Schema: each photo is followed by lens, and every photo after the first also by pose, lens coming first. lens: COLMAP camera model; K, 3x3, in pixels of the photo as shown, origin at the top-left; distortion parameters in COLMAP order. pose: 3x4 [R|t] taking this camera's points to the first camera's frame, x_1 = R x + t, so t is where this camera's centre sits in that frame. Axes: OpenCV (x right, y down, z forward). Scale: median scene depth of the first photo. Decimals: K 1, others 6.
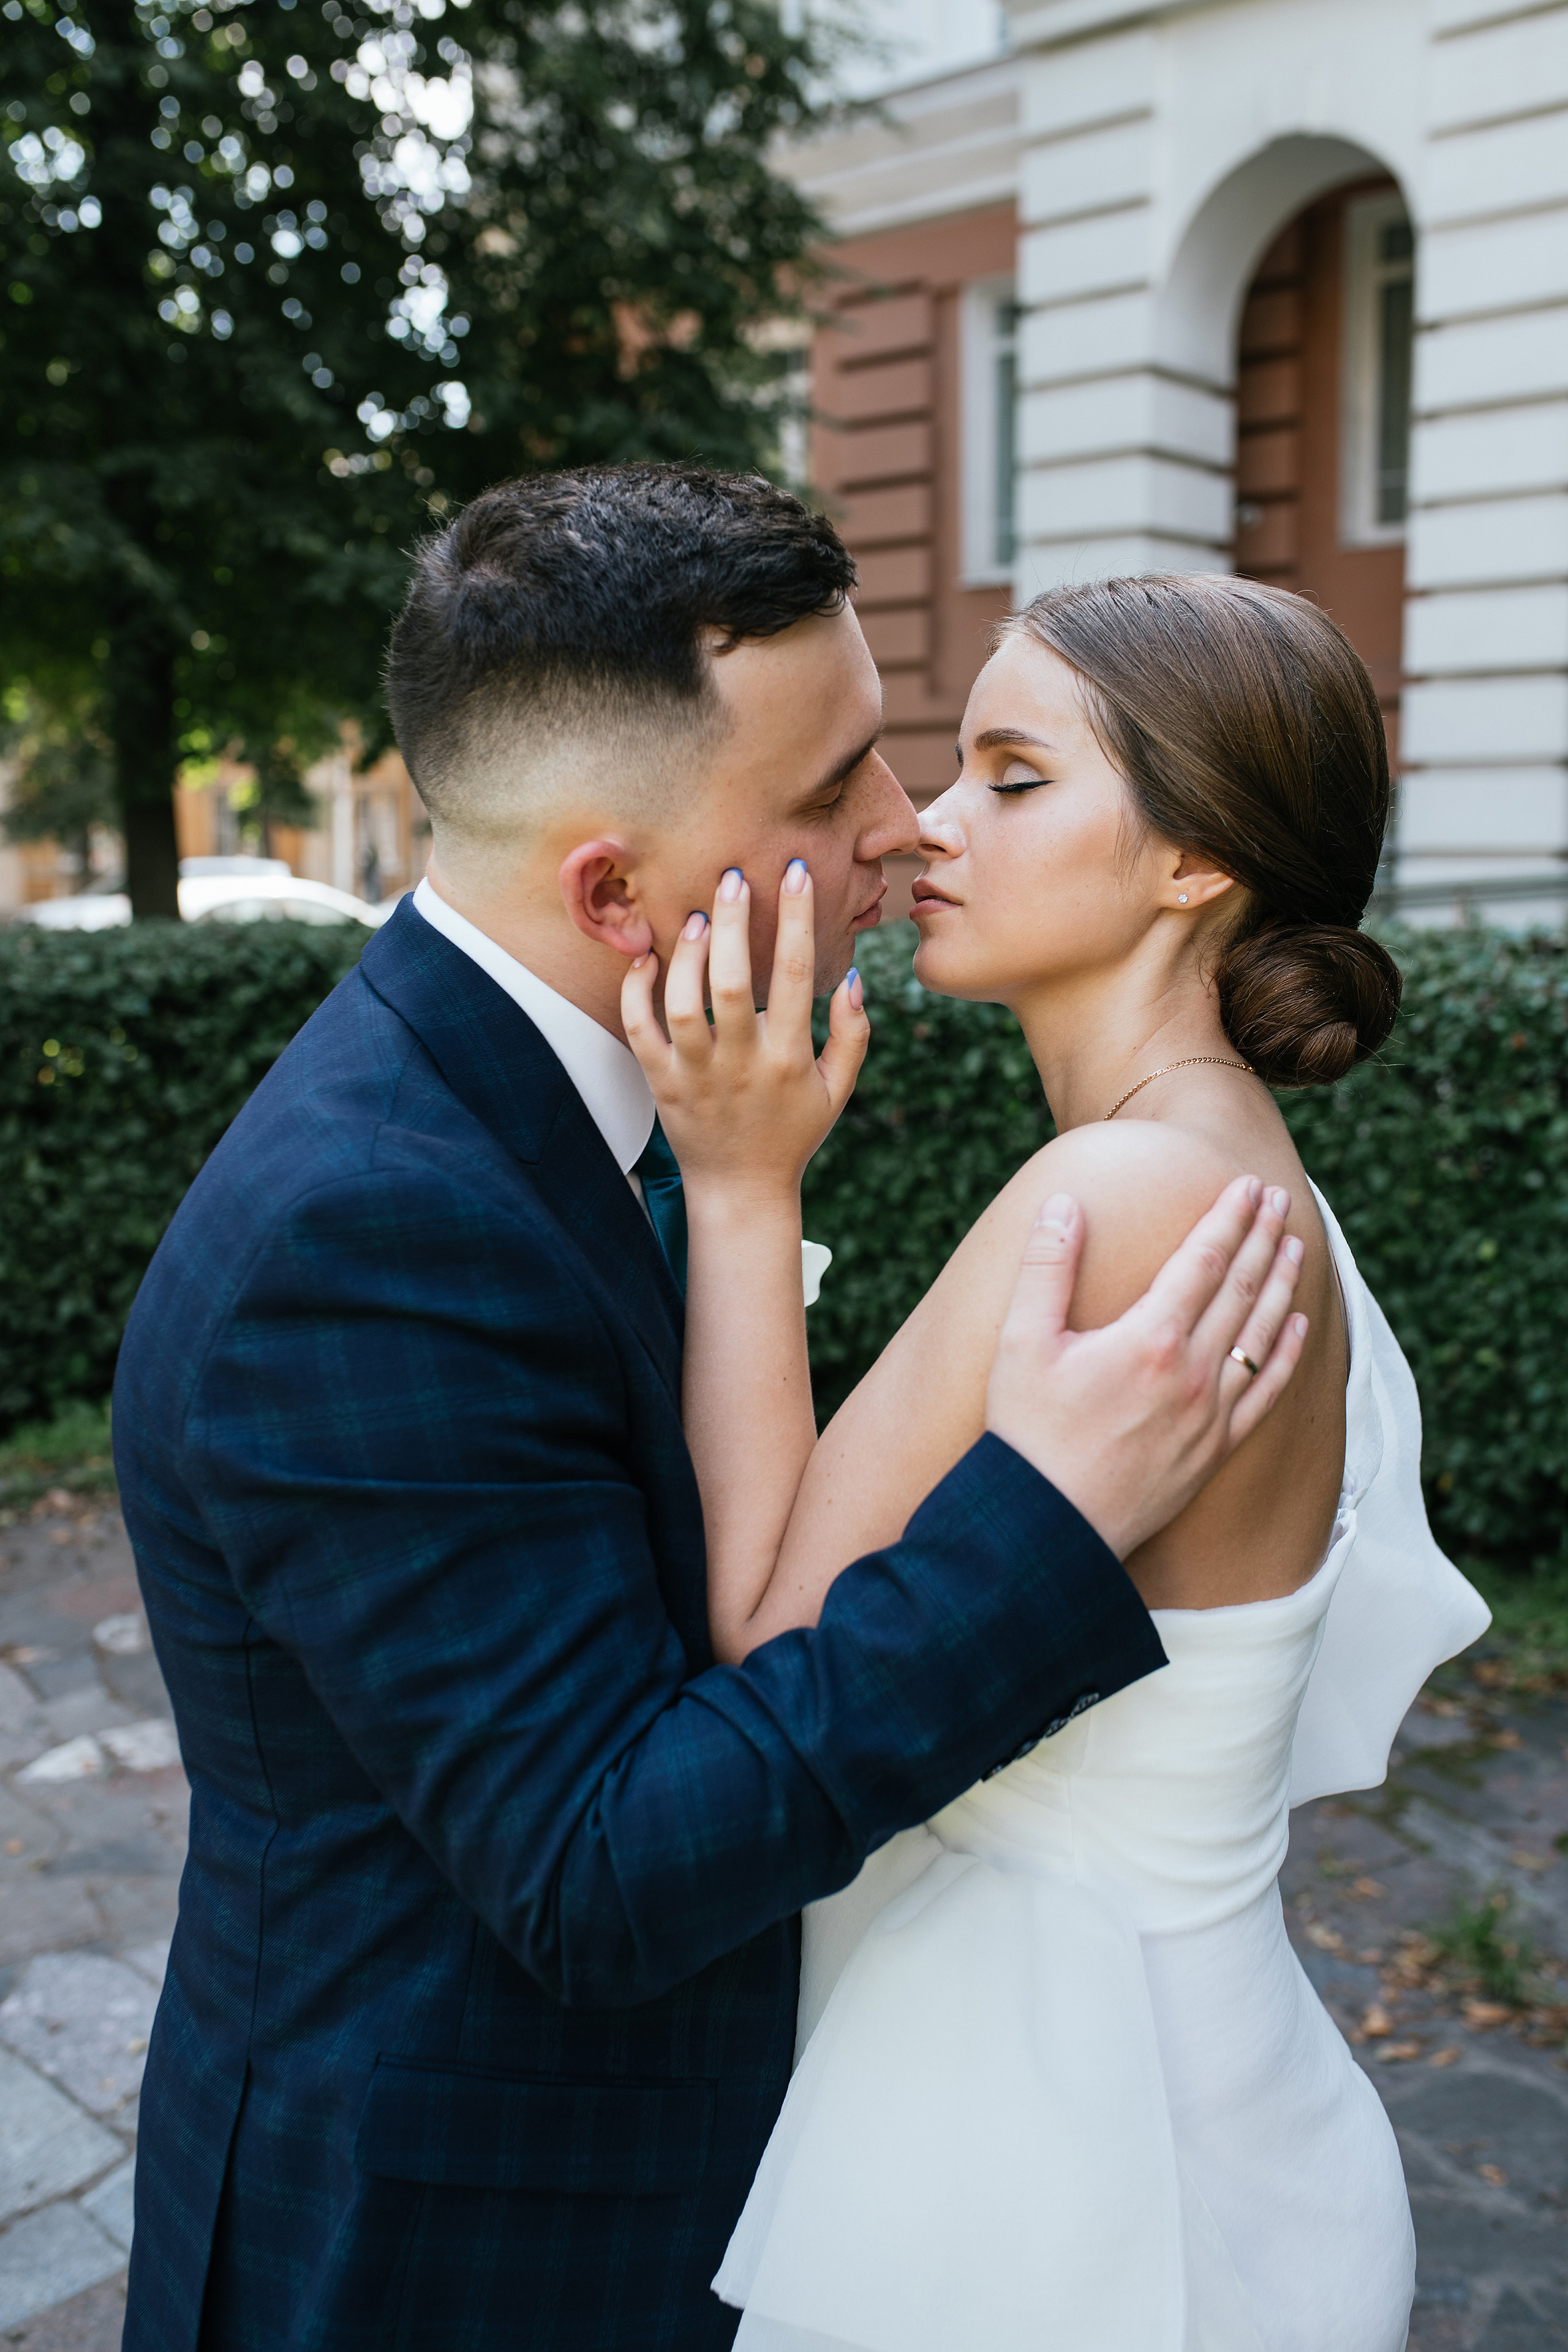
lens RADIAL K [[2273.5, 0, 784.5], [0, 2273.5, 1168.1], [0, 0, 1]] dist [-0.060426, 0.085047]
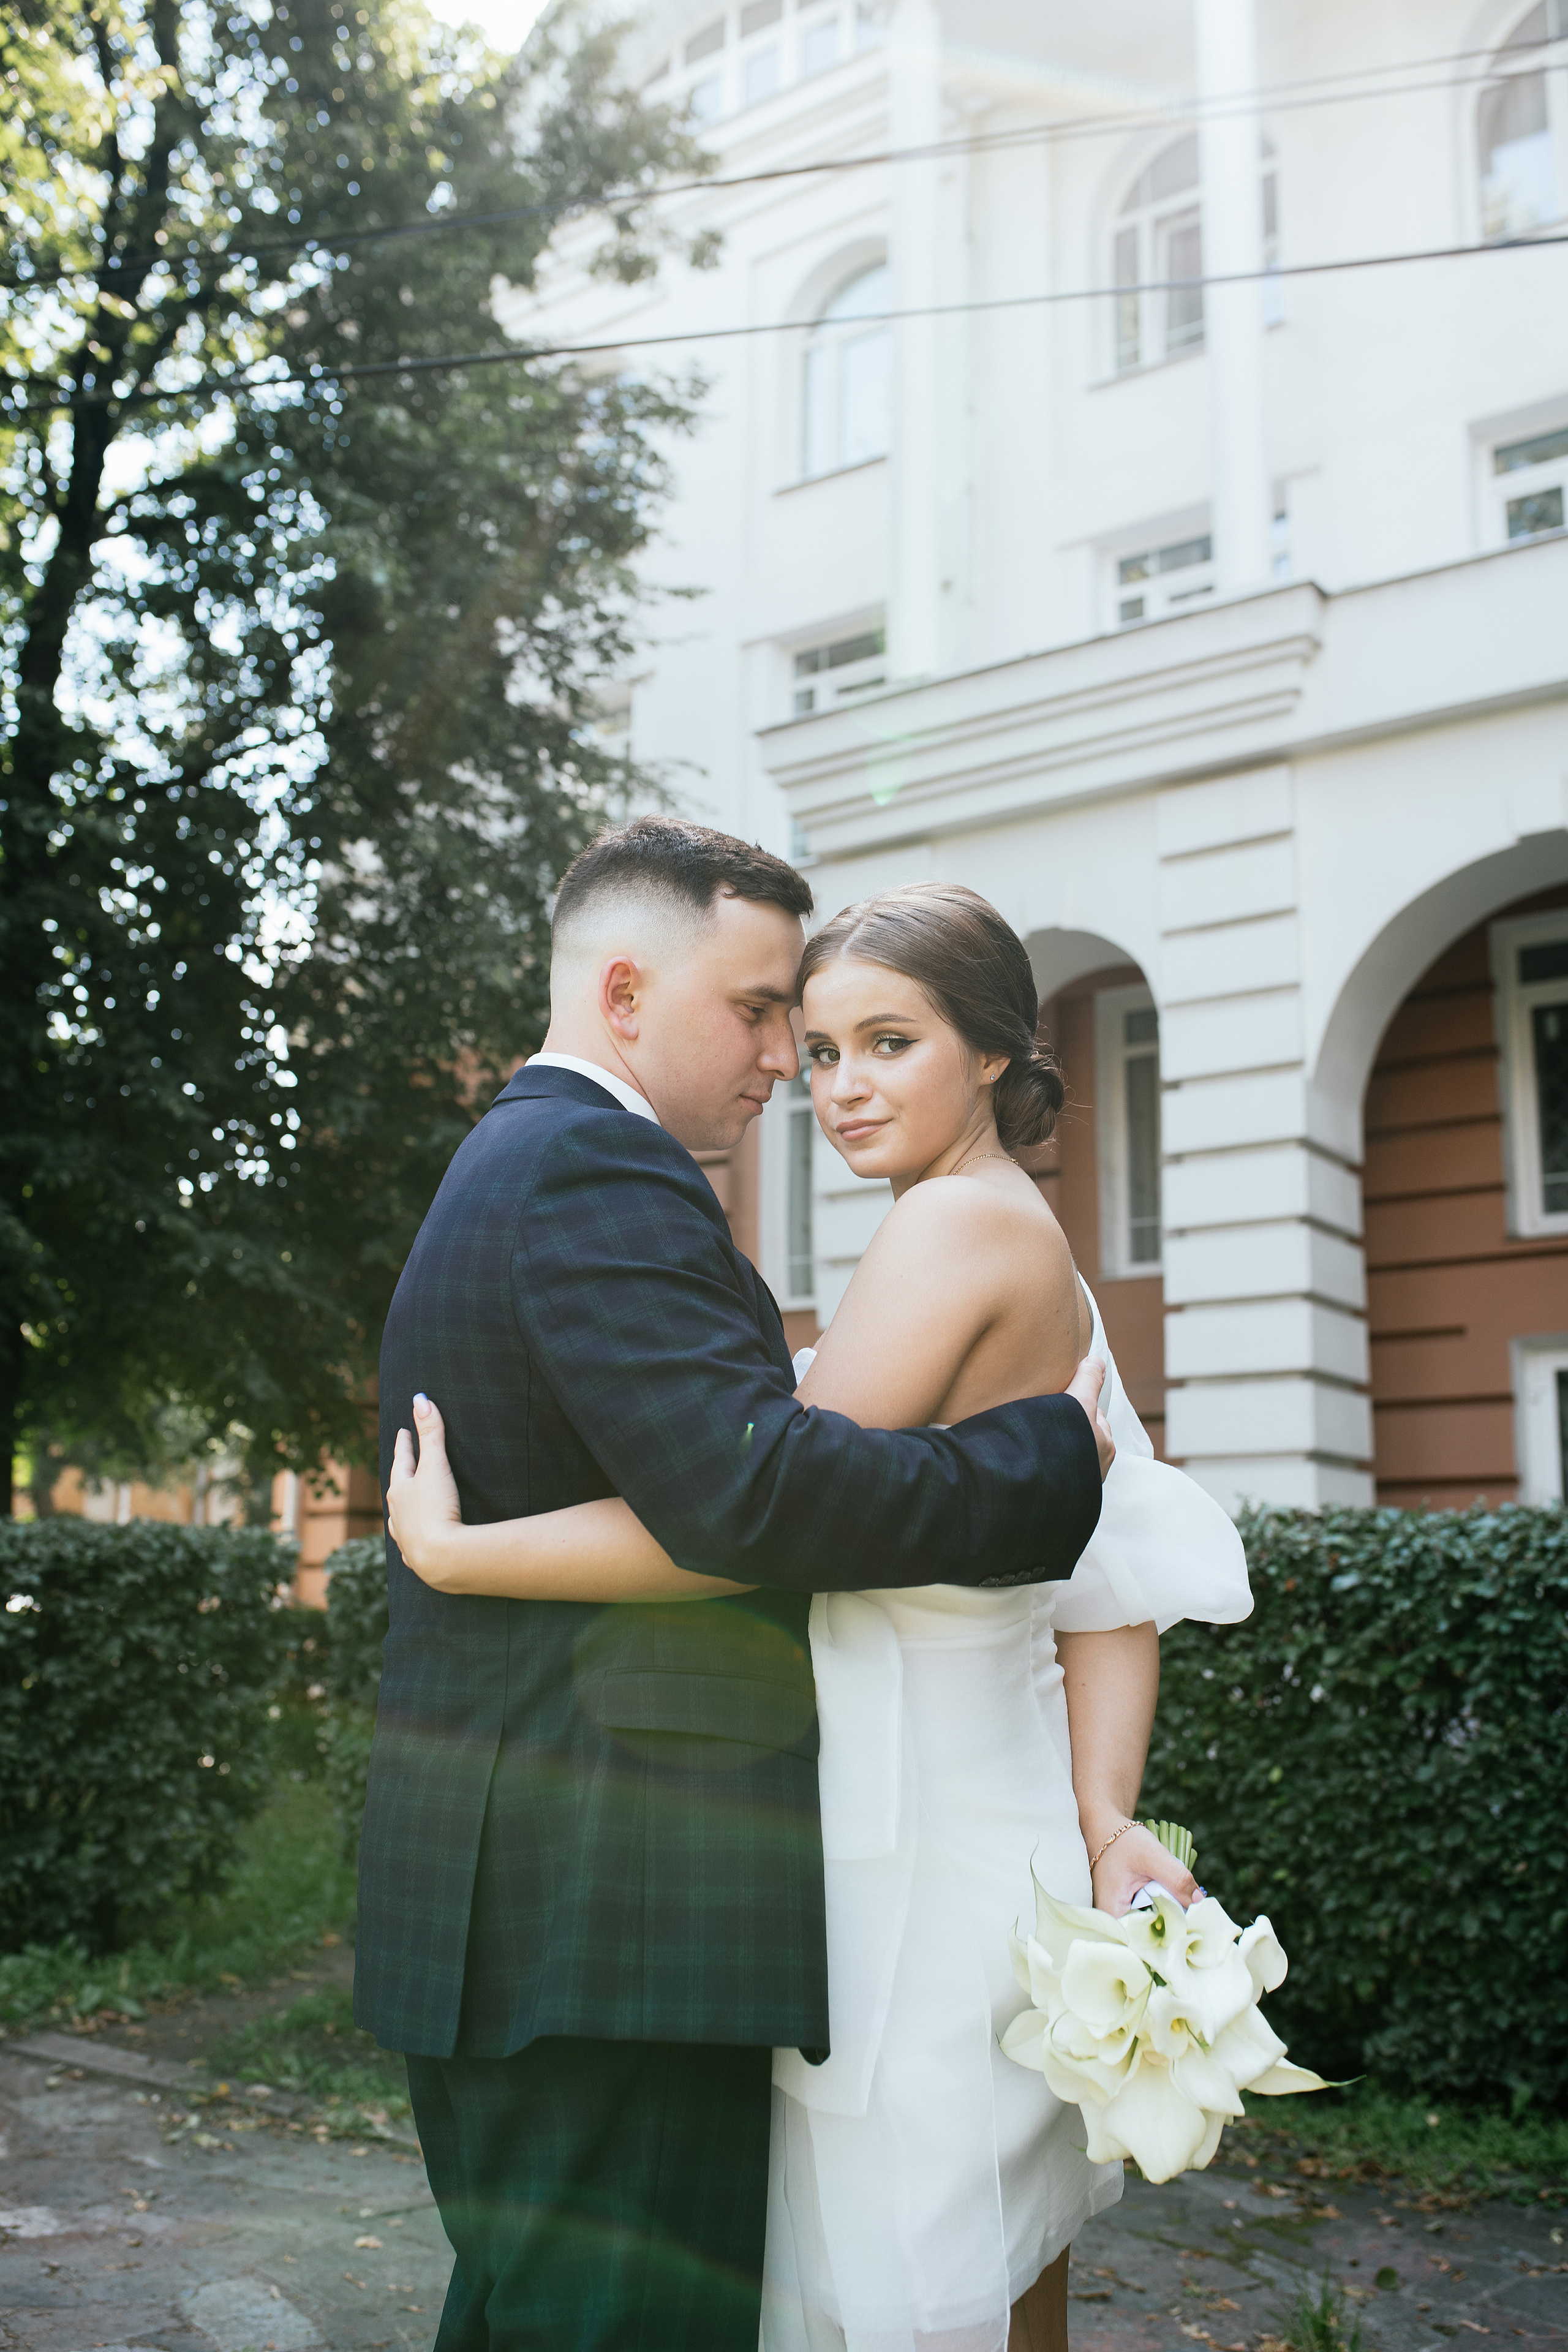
lens RADIAL K [[2255.2, 0, 784.0], [0, 2255.2, 1176.0], [0, 0, 1]] dist [-0.050589, 0.058470]
pose [[0.994783, 0.035223, 0.095744, -0.021422], [-0.001596, 0.943762, -0.330622, 0.053776], [-0.102005, 0.328744, 0.938894, -0.051791]]
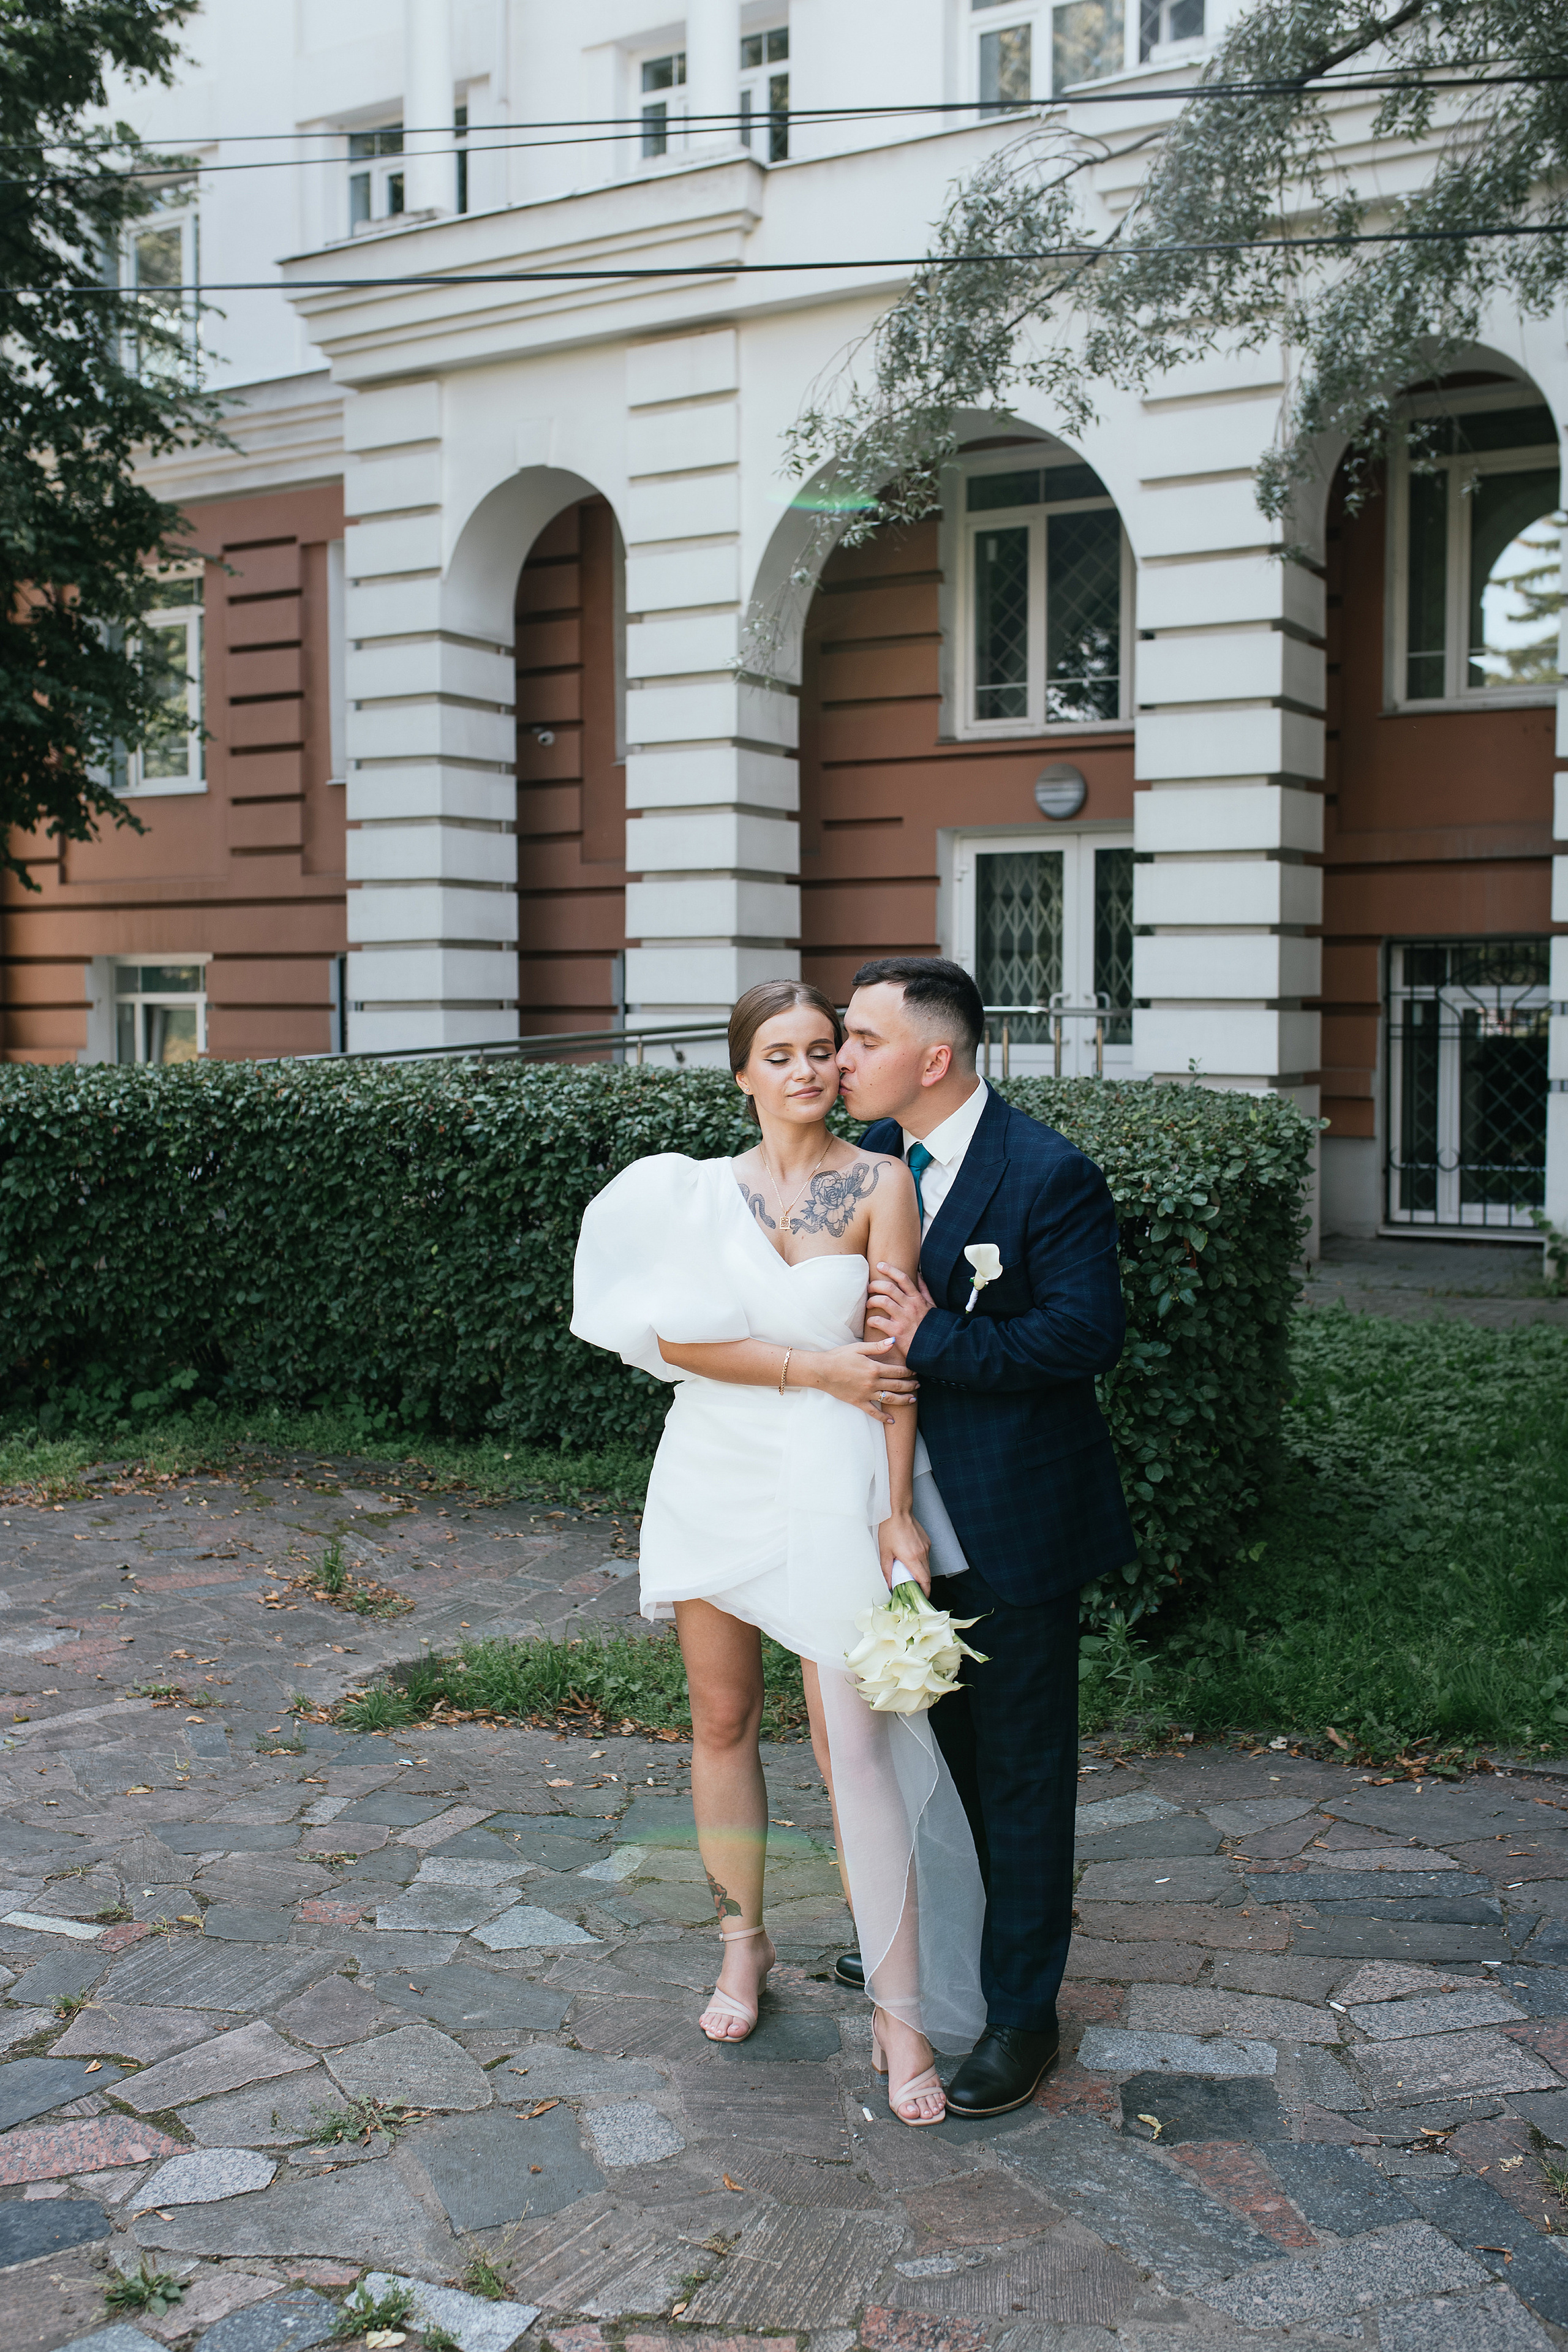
lens RADIAL K [[2345.8, 0, 763.9], [0, 2345.8, 1164.9], [0, 0, 1]] dist [-0.059844, 0.088333]
pose [[0.981984, -0.012239, 0.188568, 0.095164], [0.024202, 0.997828, -0.061267, 0.037890], [-0.187408, 0.064727, 0.980147, -0.353231]]
